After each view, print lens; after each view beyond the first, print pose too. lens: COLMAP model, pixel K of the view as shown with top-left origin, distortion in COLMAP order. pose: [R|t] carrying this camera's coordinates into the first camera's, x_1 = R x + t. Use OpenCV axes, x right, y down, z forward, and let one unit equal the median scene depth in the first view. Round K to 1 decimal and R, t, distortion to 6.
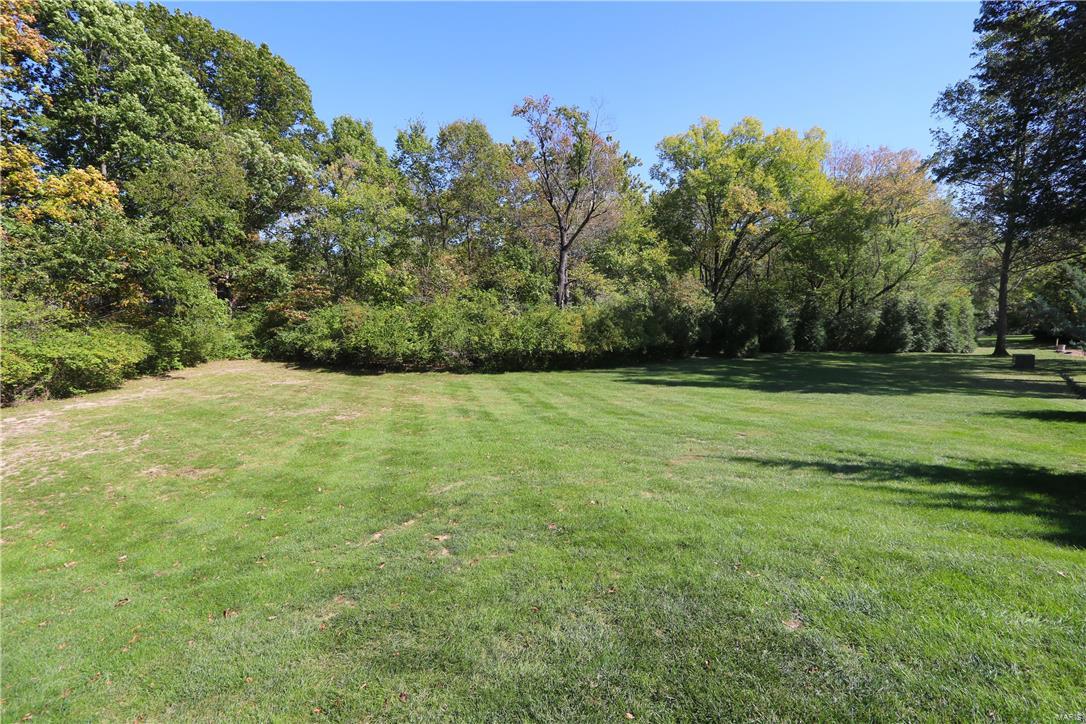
lens RADIAL K [[484.1, 0, 543.0], [0, 484.1, 362.0], [0, 0, 1]] dist [-0.000433, -0.000008]
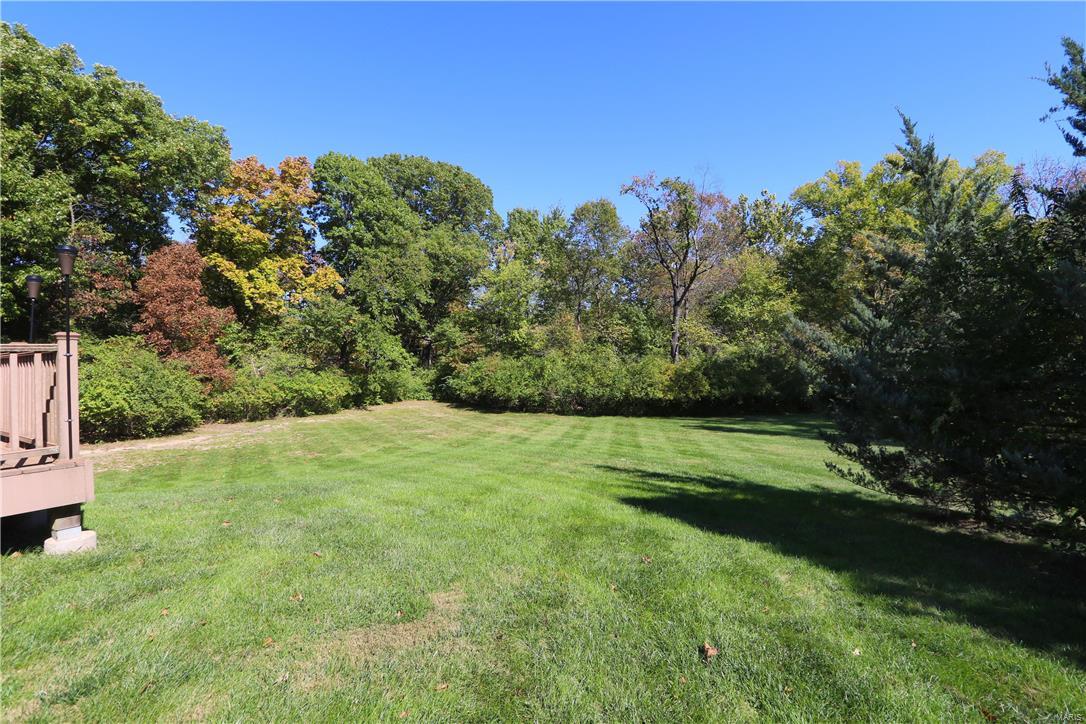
lens RADIAL K [[484.1, 0, 543.0], [0, 484.1, 362.0], [0, 0, 1]] dist [-0.000433, -0.000008]
pose [[0.911699, -0.002687, -0.410849, 0.201295], [-0.046464, 0.992889, -0.109600, 0.020166], [0.408222, 0.119012, 0.905092, -0.061767]]
